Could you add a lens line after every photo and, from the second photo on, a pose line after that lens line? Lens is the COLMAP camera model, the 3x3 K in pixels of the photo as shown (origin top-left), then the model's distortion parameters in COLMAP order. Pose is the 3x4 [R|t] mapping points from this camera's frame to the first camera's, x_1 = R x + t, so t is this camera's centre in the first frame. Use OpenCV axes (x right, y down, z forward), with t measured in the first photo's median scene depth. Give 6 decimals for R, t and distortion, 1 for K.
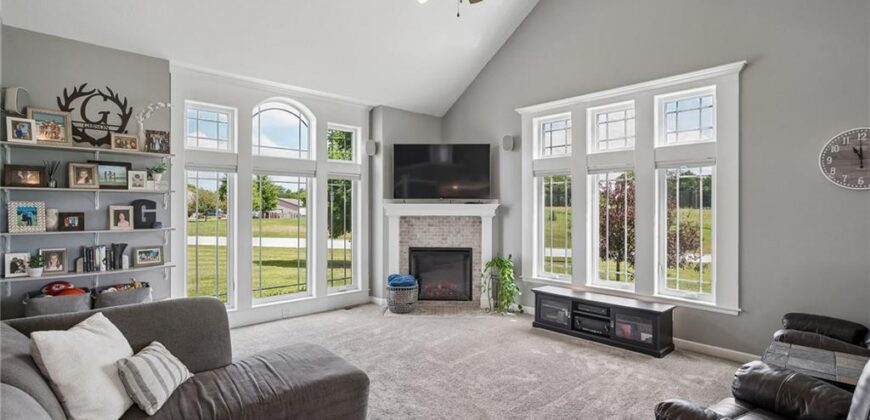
lens RADIAL K [[406.9, 0, 435.0], [0, 406.9, 210.0], [0, 0, 1]] dist [-0.001069, -0.000124]
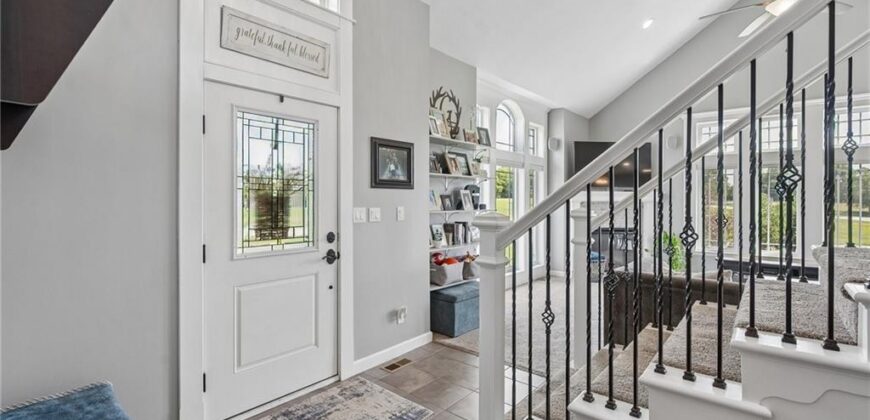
lens RADIAL K [[396.6, 0, 432.9], [0, 396.6, 201.2], [0, 0, 1]] dist [-0.000643, -0.000238]
pose [[0.992913, 0.002271, 0.118820, -0.699290], [-0.001843, 0.999991, -0.003718, 0.018240], [-0.118828, 0.003473, 0.992909, -0.096429]]
